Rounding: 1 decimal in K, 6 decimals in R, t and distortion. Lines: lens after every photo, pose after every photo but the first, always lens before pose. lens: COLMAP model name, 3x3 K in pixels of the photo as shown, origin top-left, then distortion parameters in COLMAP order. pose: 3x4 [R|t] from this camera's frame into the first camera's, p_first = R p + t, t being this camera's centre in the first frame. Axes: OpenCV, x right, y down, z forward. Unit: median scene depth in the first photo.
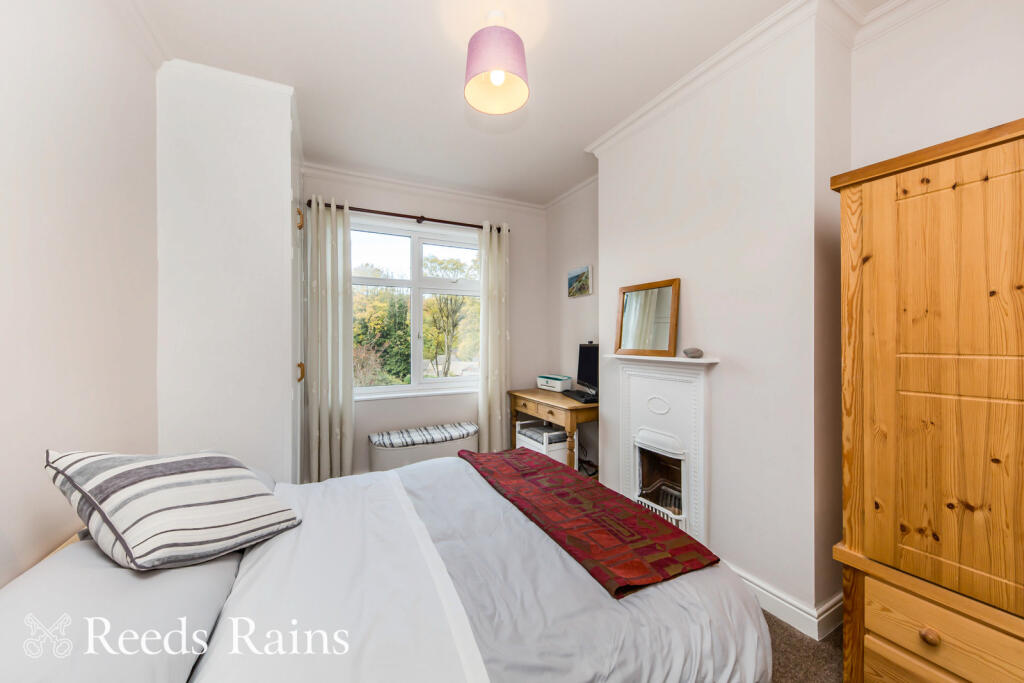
lens RADIAL K [[374.8, 0, 507.1], [0, 374.8, 339.8], [0, 0, 1]] dist [0.002502, -0.000726]
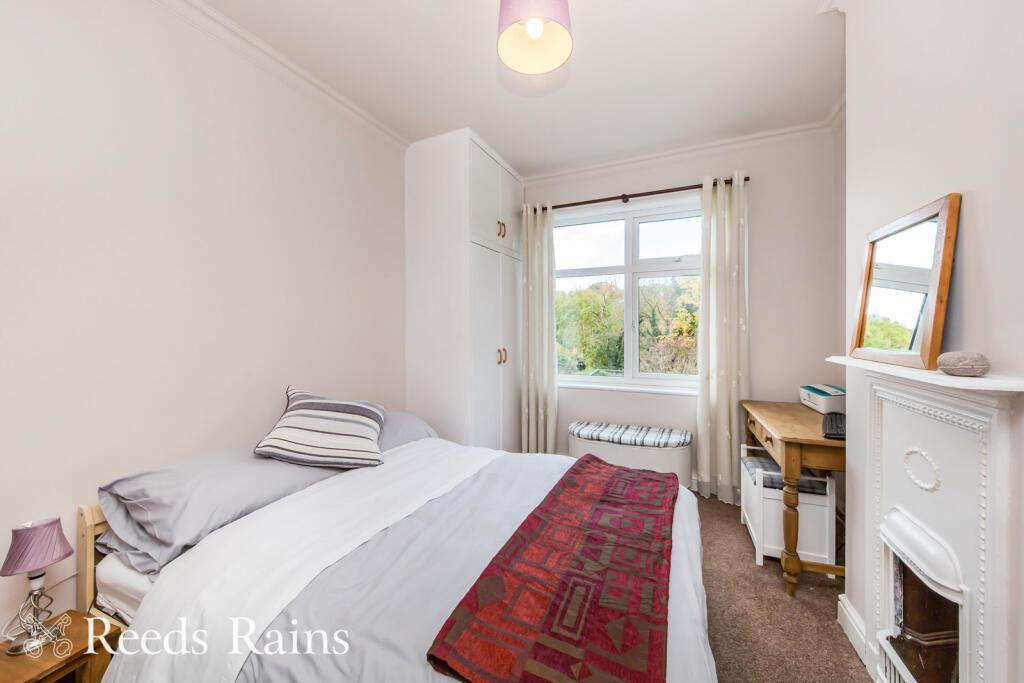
lens RADIAL K [[374.8, 0, 505.3], [0, 374.8, 332.1], [0, 0, 1]] dist [0.002502, -0.000726]
pose [[0.621791, 0.007229, -0.783150, 0.356517], [-0.001285, 0.999965, 0.008210, -0.001706], [0.783182, -0.004099, 0.621778, 0.232935]]
